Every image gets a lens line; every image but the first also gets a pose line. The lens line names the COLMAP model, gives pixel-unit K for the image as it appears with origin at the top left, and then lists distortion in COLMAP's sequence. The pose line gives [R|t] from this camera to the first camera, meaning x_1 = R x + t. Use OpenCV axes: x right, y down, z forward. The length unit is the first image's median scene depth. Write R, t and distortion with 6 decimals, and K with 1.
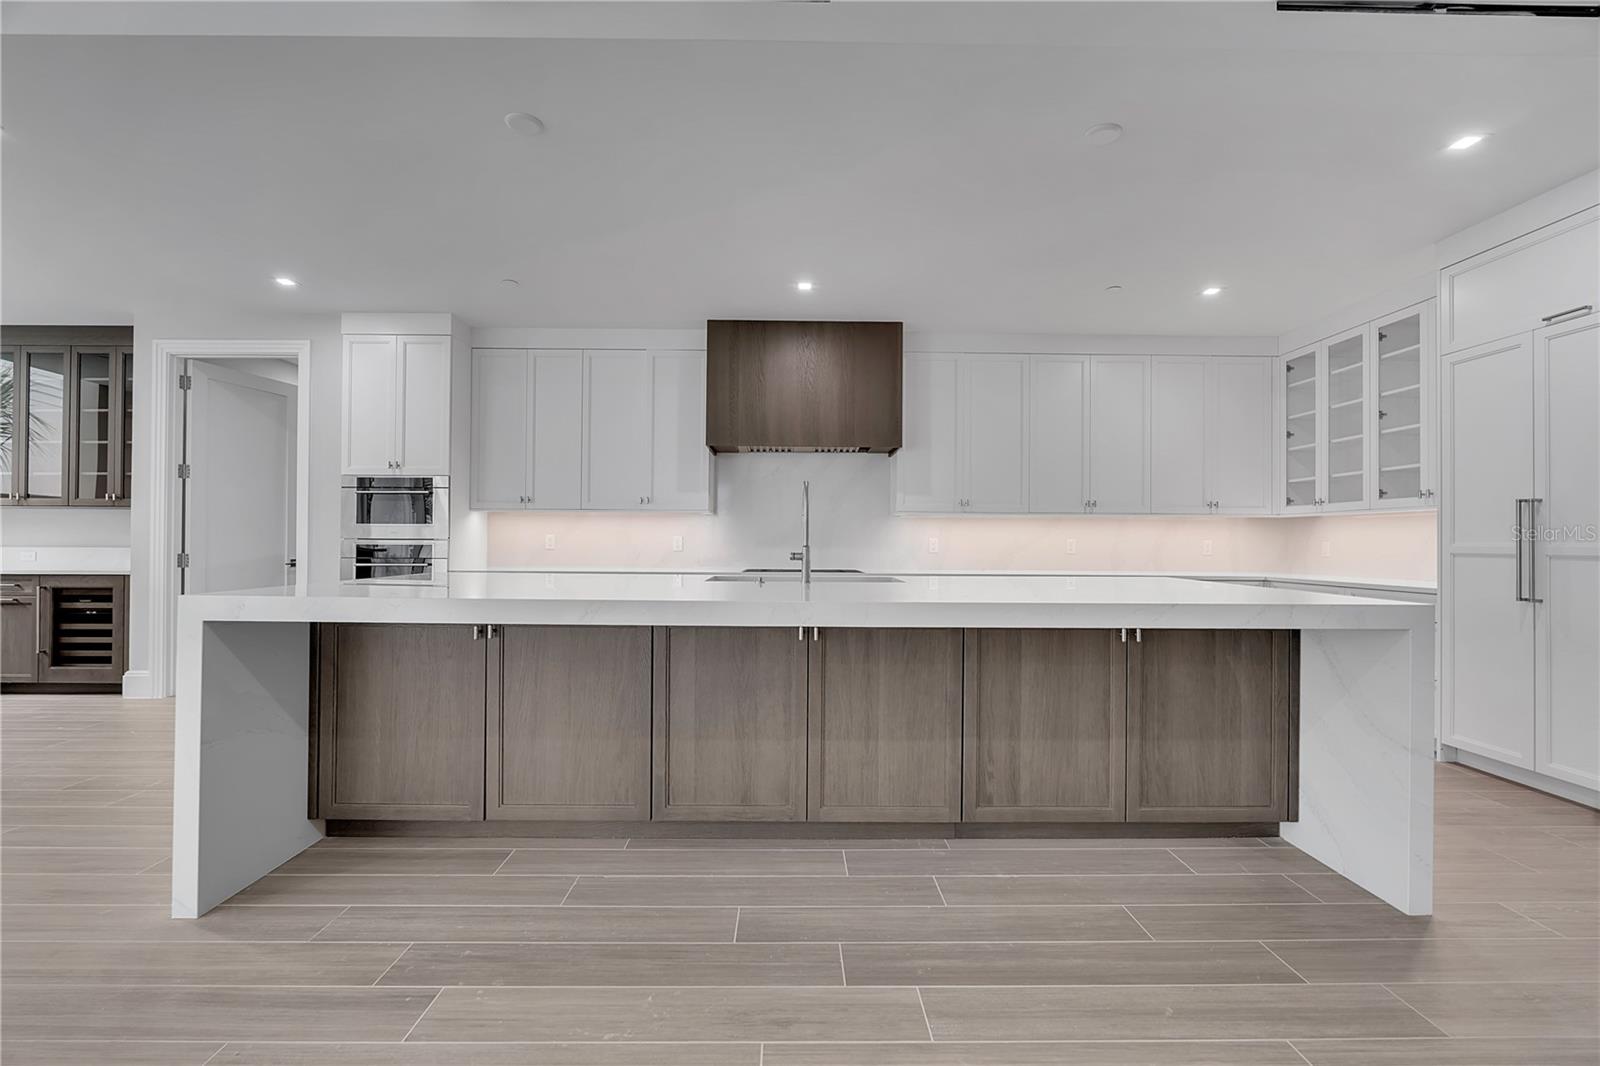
lens RADIAL K [[698.6, 0, 796.7], [0, 698.6, 535.8], [0, 0, 1]] dist [-0.005271, 0.000378]
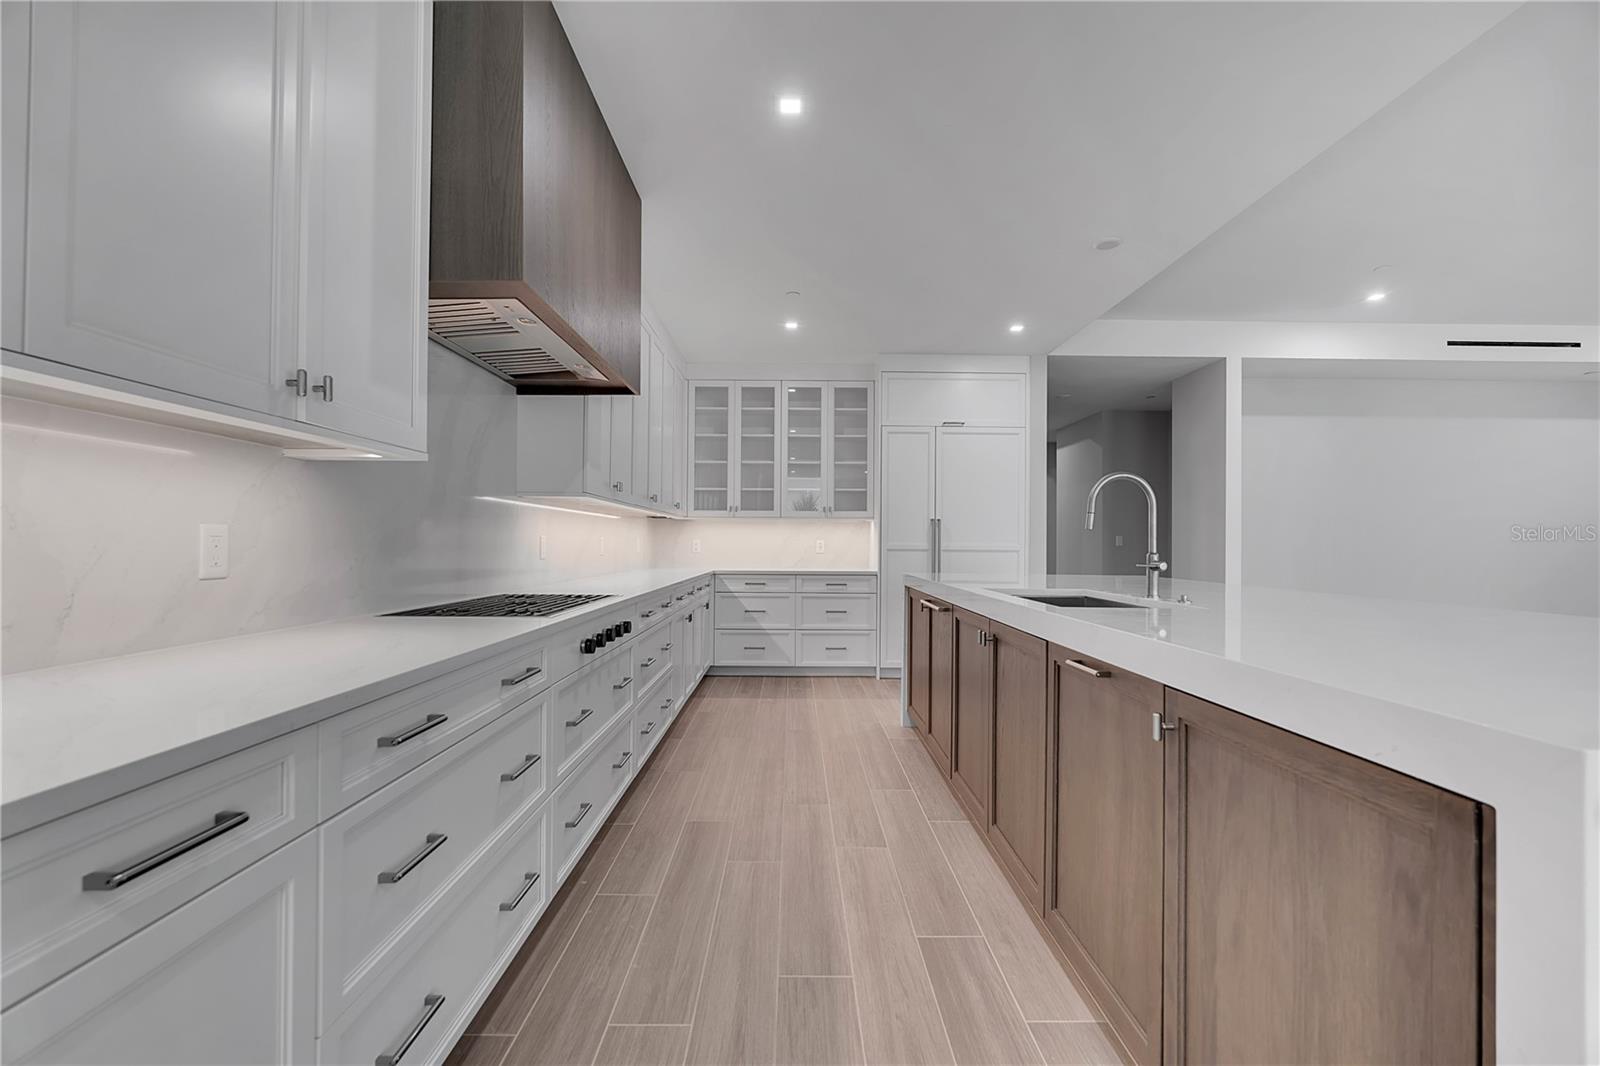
lens RADIAL K [[698.6, 0, 796.7], [0, 698.6, 535.8], [0, 0, 1]] dist [-0.005271, 0.000378]
pose [[0.007152, 0.002463, 0.999971, -0.504213], [-0.012478, 0.999919, -0.002373, 0.001070], [-0.999897, -0.012461, 0.007183, 0.875339]]
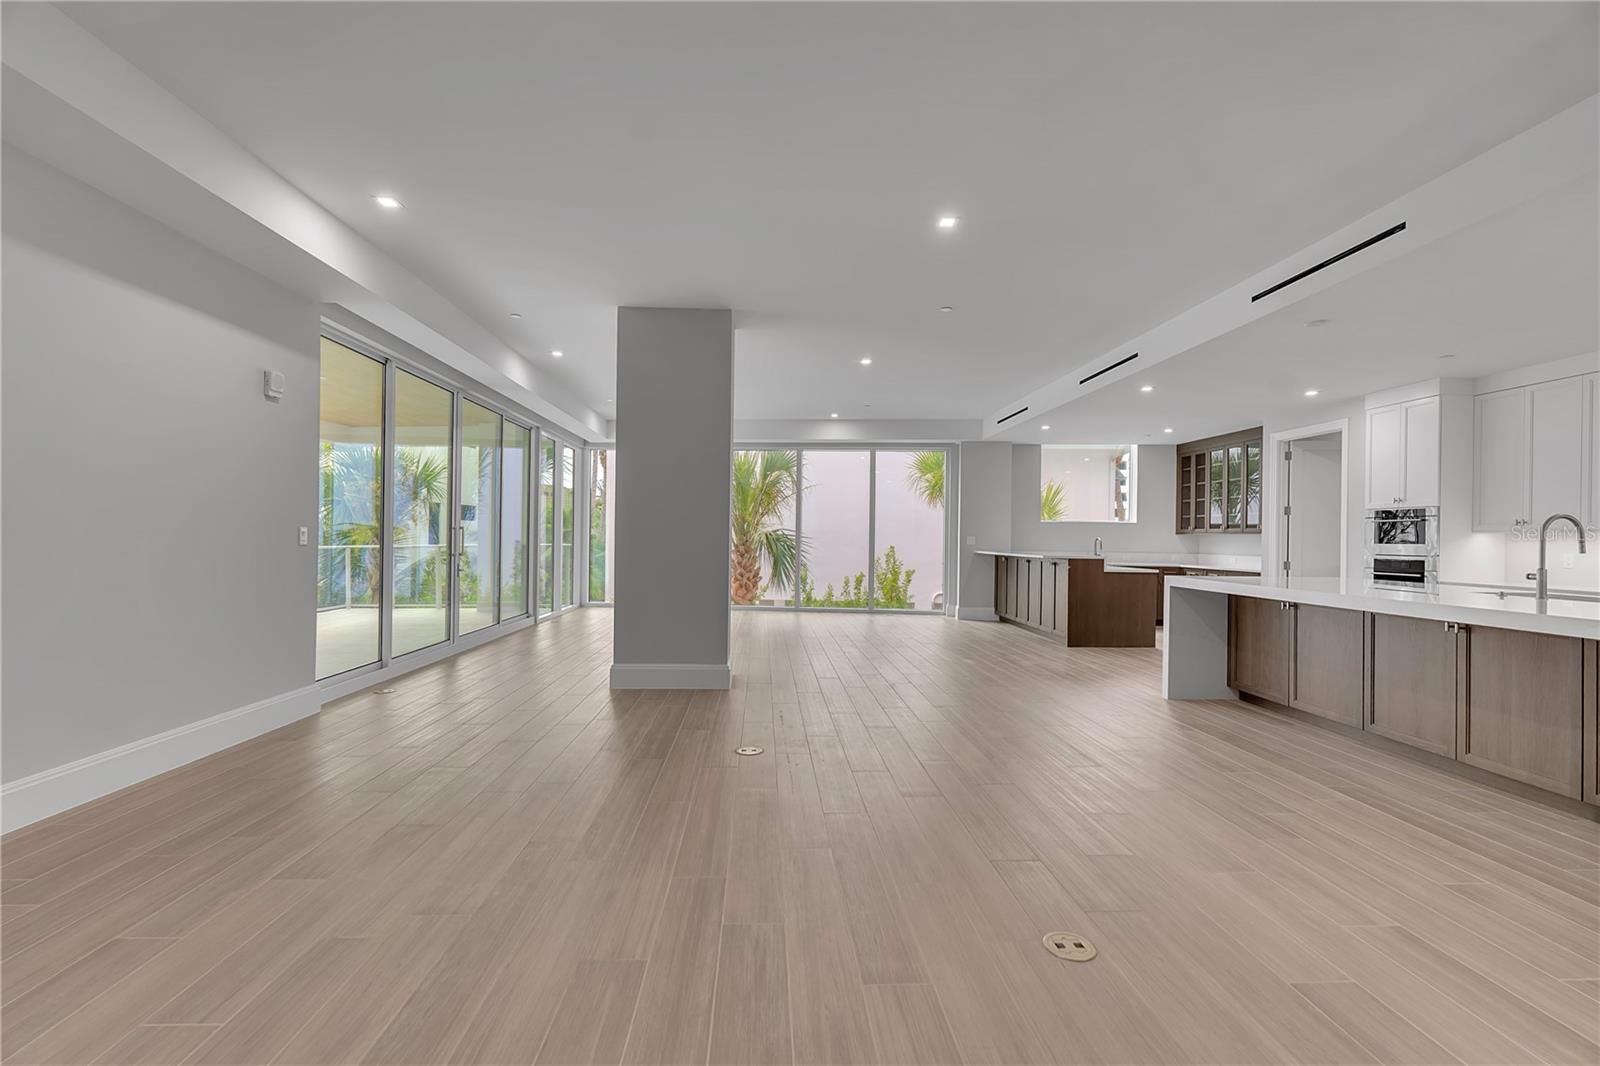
lens RADIAL K [[698.6, 0, 796.7], [0, 698.6, 535.8], [0, 0, 1]] dist [-0.005271, 0.000378]
pose [[0.035960, -0.007199, -0.999327, 0.725079], [-0.005660, 0.999957, -0.007407, -0.016262], [0.999337, 0.005923, 0.035918, -0.209690]]
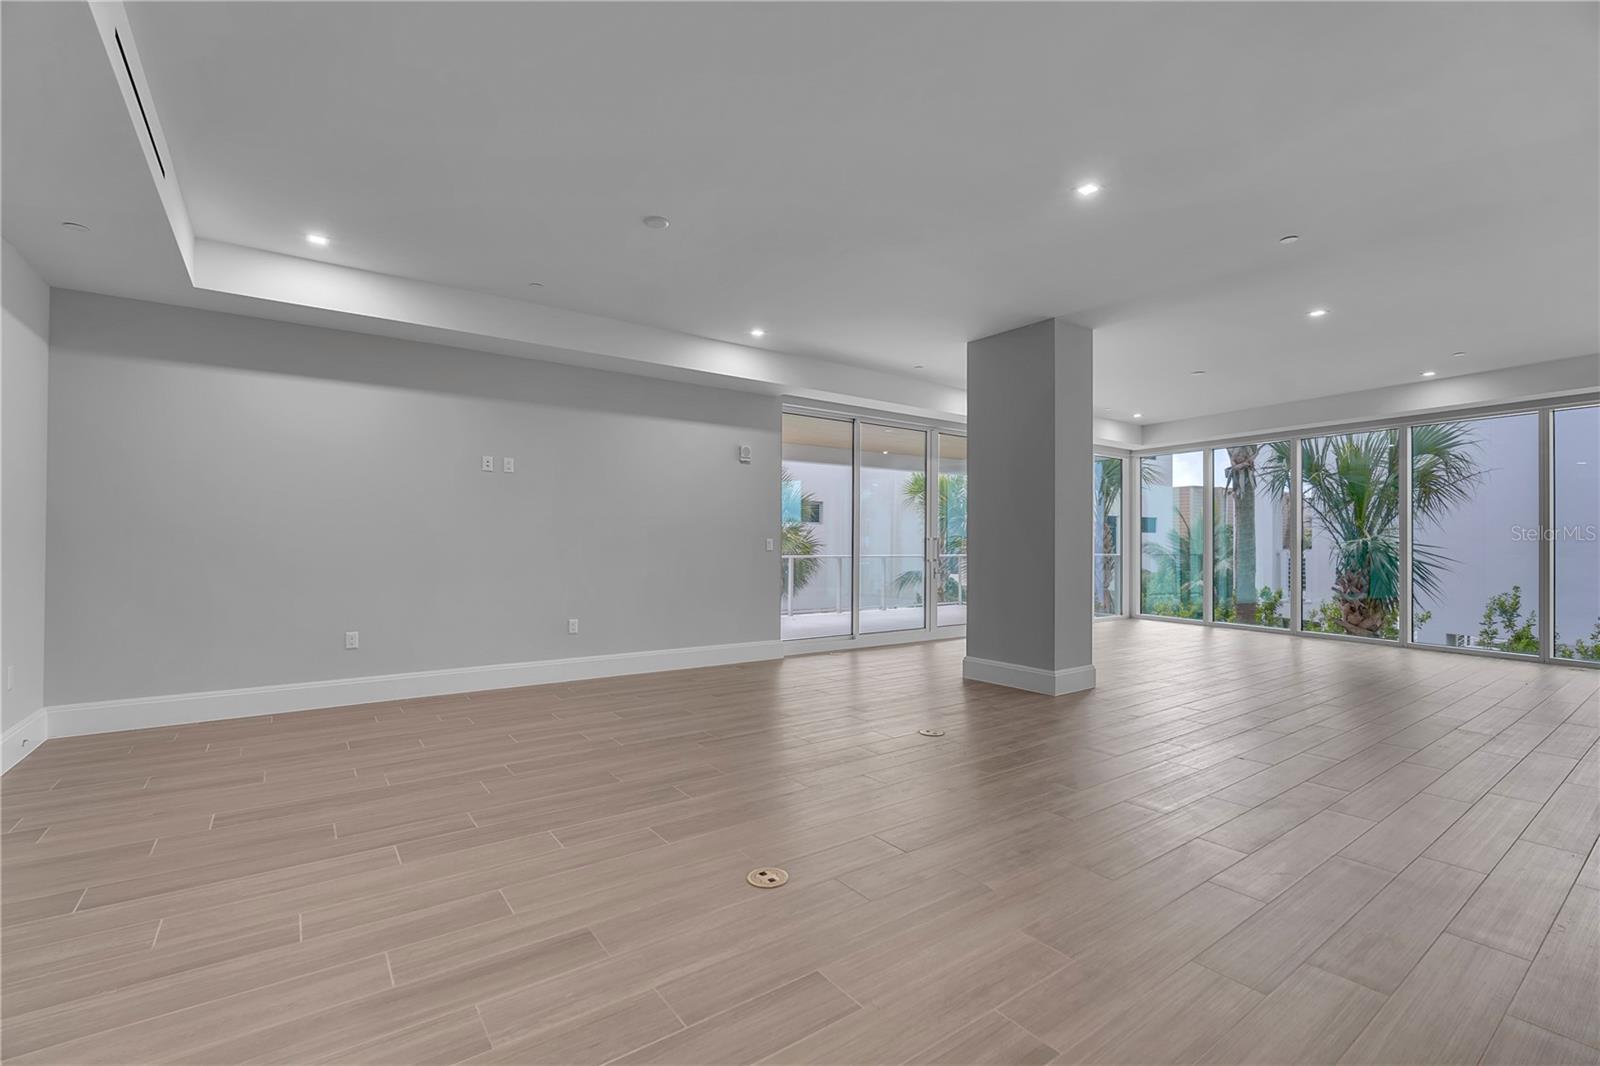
lens RADIAL K [[698.6, 0, 796.7], [0, 698.6, 535.8], [0, 0, 1]] dist [-0.005271, 0.000378]
pose [[-0.816199, -0.017134, -0.577516, 0.585944], [-0.007186, 0.999784, -0.019507, -0.009618], [0.577726, -0.011772, -0.816146, 0.409127]]
